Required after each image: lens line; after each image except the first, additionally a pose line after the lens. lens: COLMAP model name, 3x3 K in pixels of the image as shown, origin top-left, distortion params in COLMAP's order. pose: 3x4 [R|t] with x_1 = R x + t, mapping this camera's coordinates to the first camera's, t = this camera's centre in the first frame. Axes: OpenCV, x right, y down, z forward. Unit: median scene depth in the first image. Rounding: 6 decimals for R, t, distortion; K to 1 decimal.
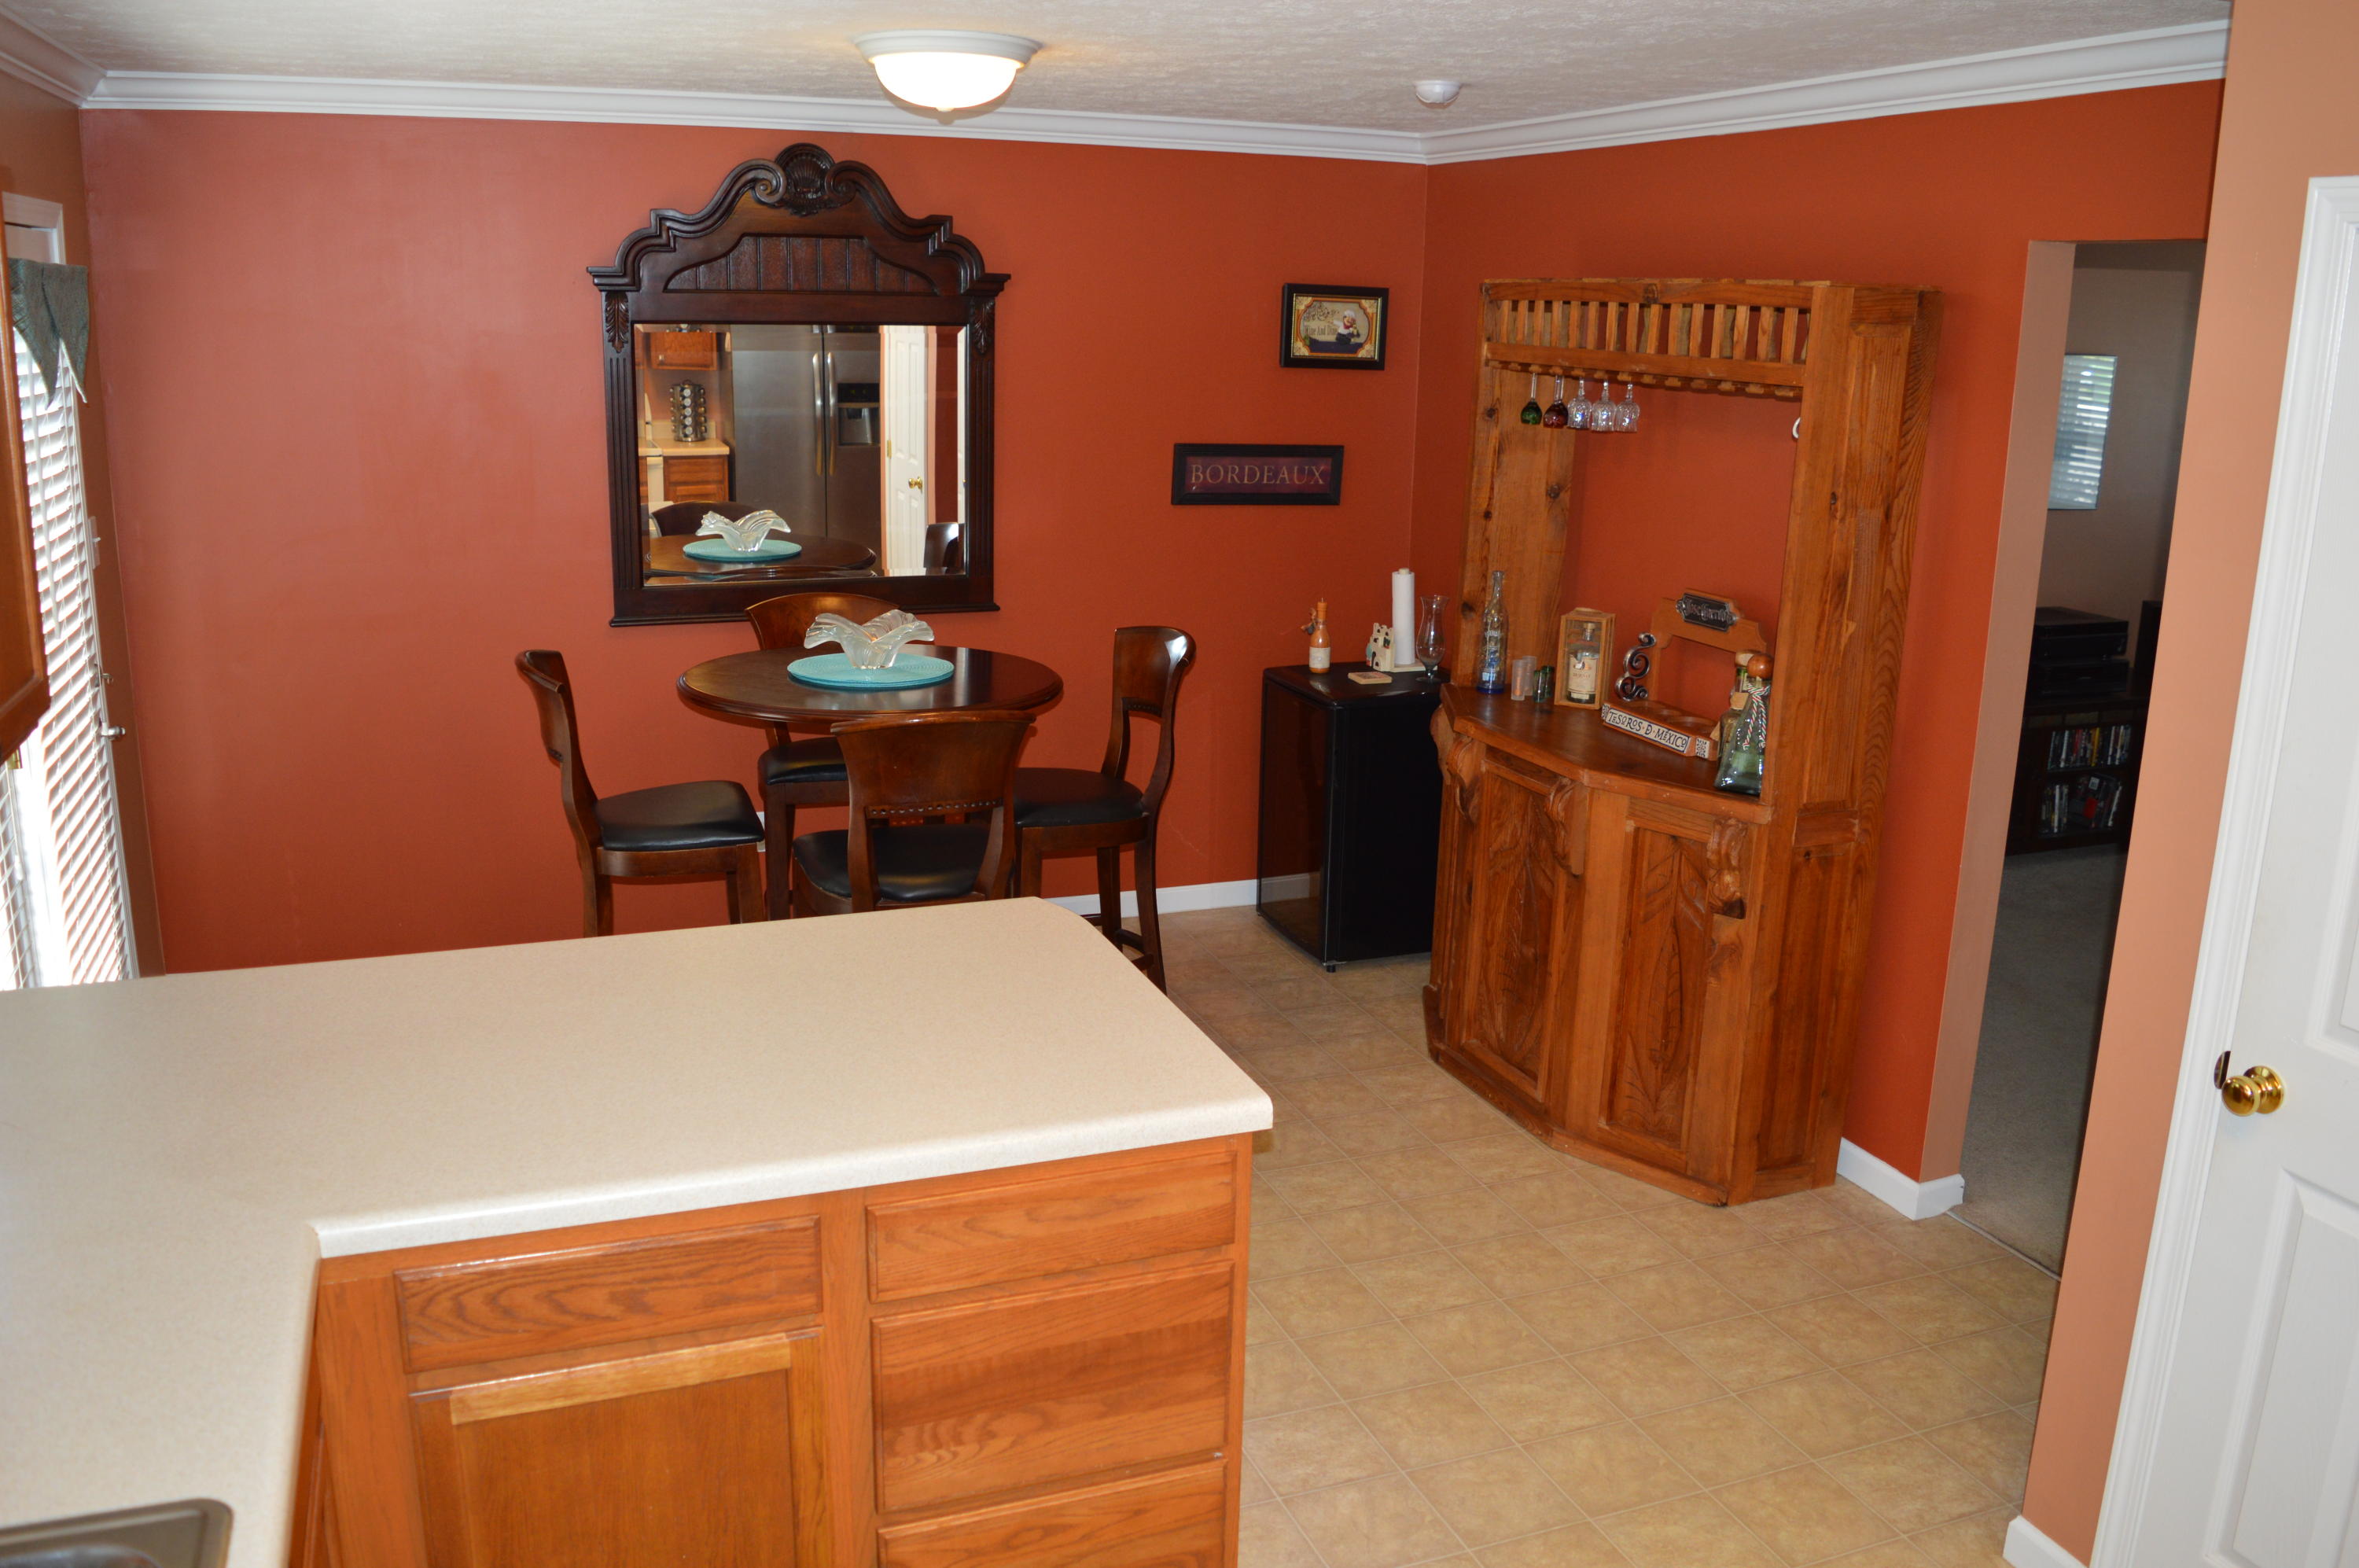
lens RADIAL K [[1877.2, 0, 1174.7], [0, 1877.2, 759.3], [0, 0, 1]] dist [-0.093796, 0.014039]
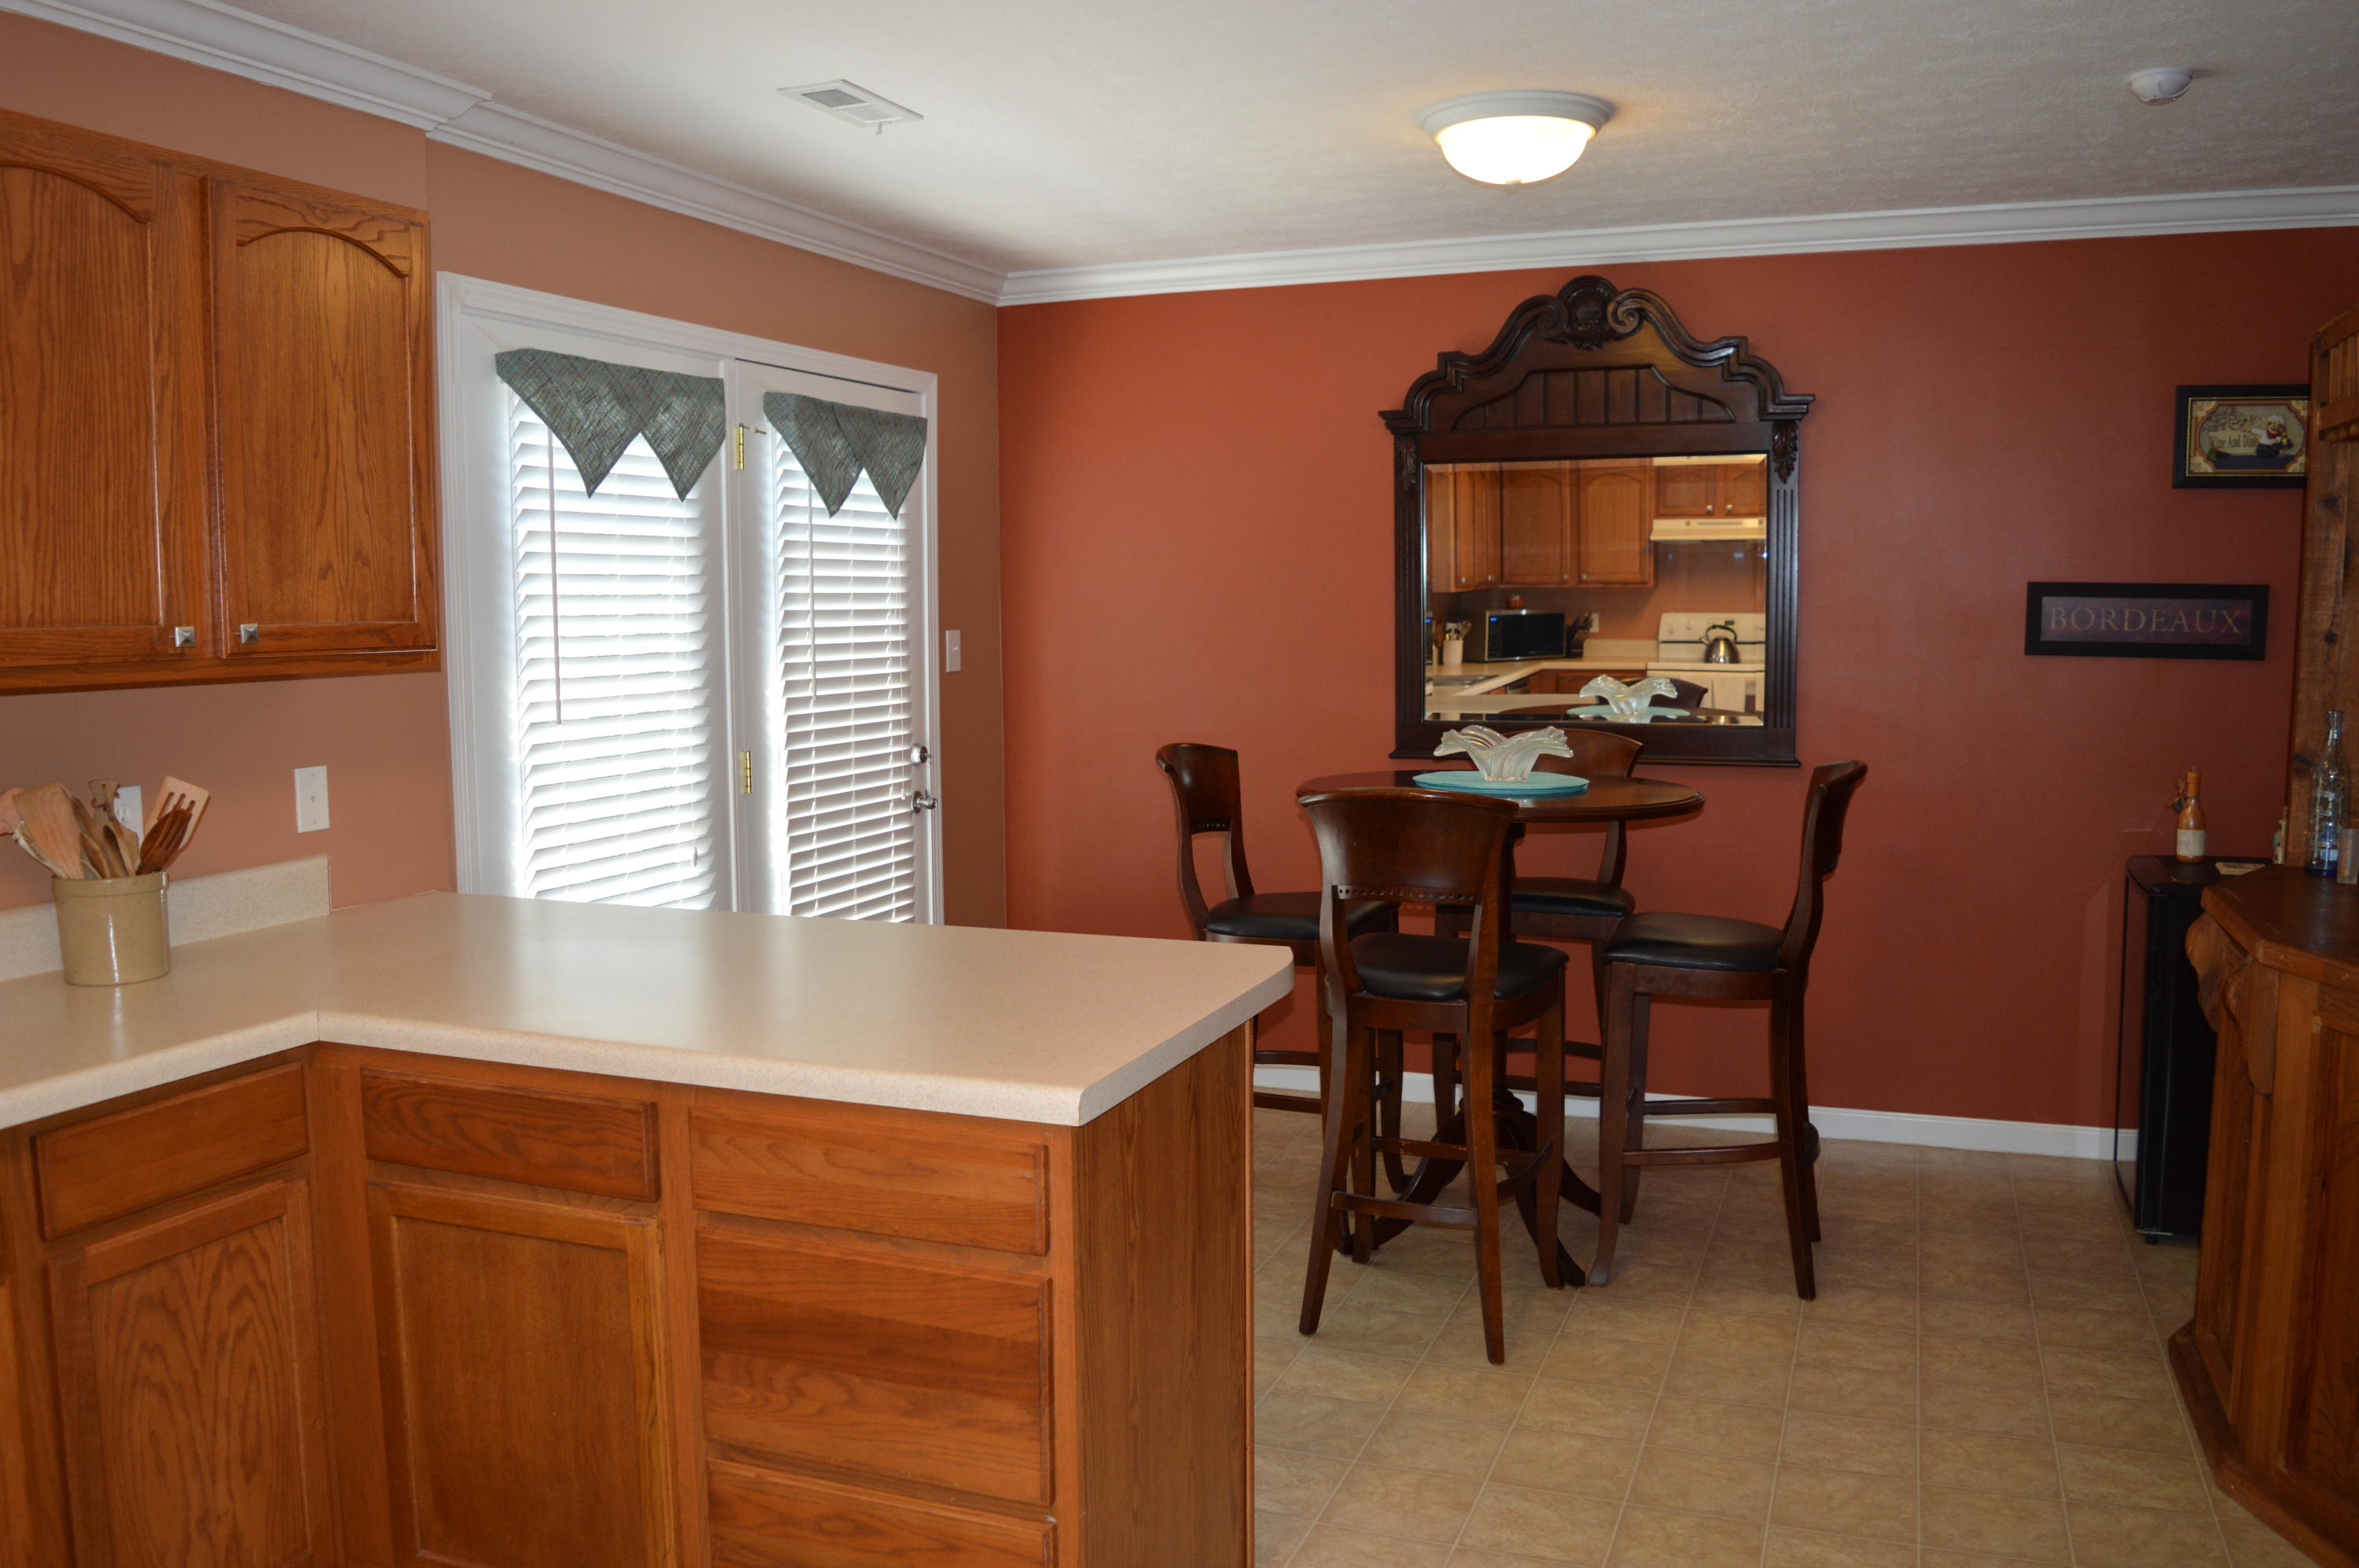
lens RADIAL K [[1877.2, 0, 1174.7], [0, 1877.2, 759.3], [0, 0, 1]] dist [-0.093796, 0.014039]
pose [[0.737175, 0.029260, -0.675068, 0.370990], [-0.134409, 0.985447, -0.104062, 0.063755], [0.662198, 0.167447, 0.730380, 0.206227]]
